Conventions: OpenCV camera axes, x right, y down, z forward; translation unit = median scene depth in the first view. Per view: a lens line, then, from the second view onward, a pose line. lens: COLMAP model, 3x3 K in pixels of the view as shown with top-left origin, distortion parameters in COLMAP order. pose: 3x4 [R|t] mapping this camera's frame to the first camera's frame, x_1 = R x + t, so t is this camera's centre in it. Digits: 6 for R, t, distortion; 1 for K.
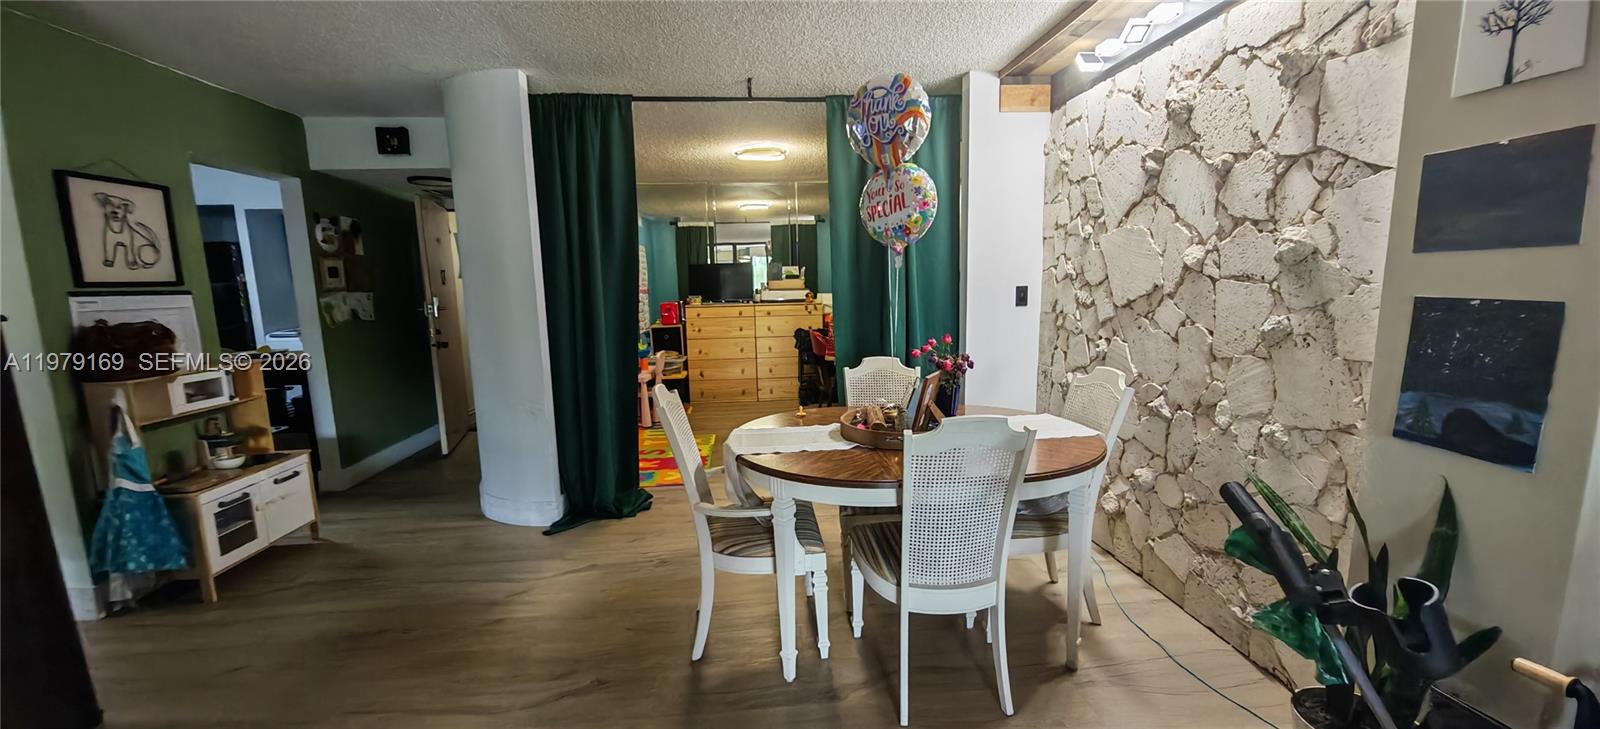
lens RADIAL K [[587.7, 0, 800.6], [0, 587.7, 365.4], [0, 0, 1]] dist [-0.009036, -0.000373]
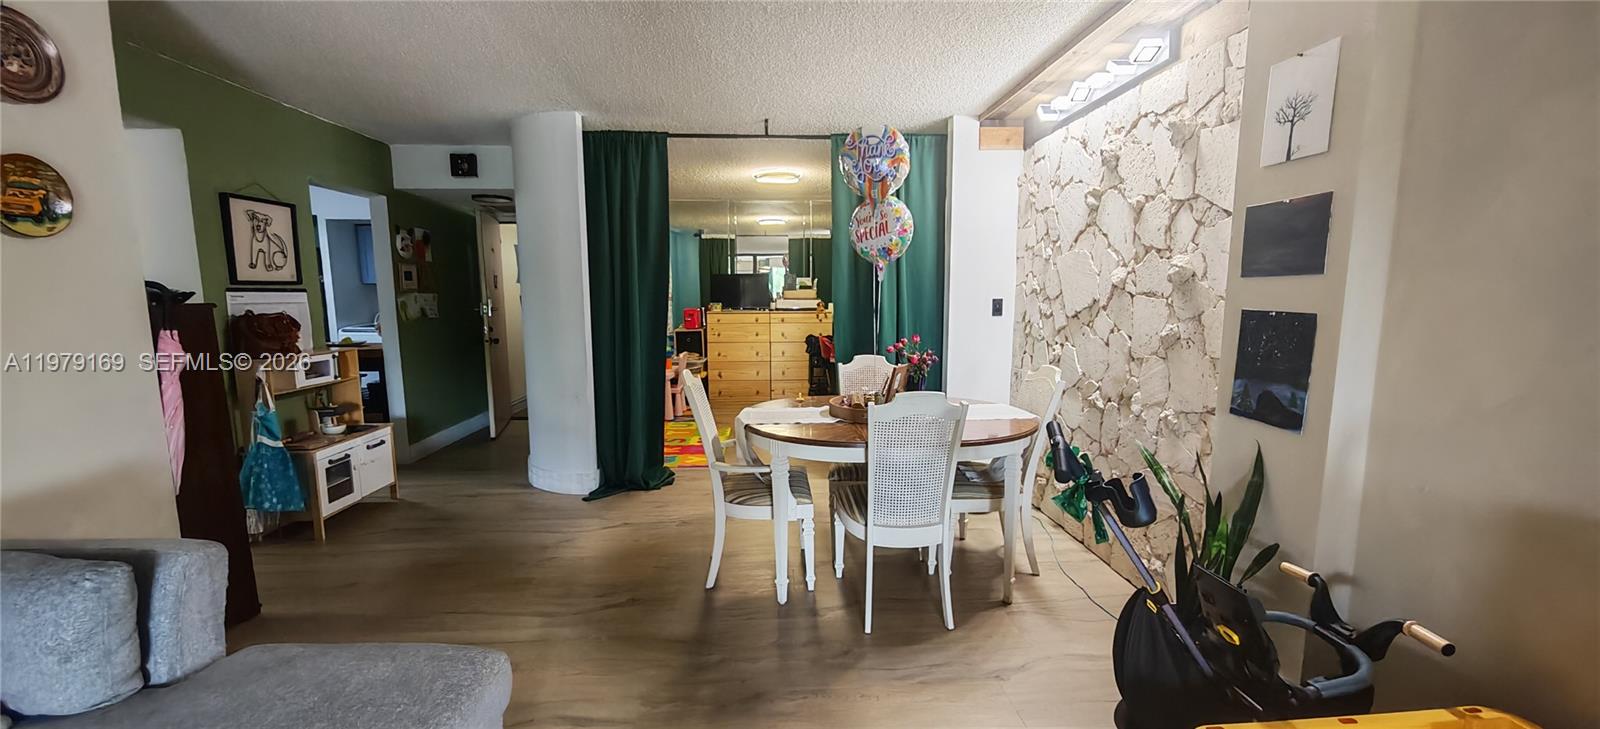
lens RADIAL K [[587.7, 0, 798.3], [0, 587.7, 363.9], [0, 0, 1]] dist [-0.009036, -0.000373]
pose [[0.999119, 0.023272, -0.034935, 0.039712], [-0.023978, 0.999514, -0.019930, 0.035063], [0.034454, 0.020750, 0.999191, -0.227836]]
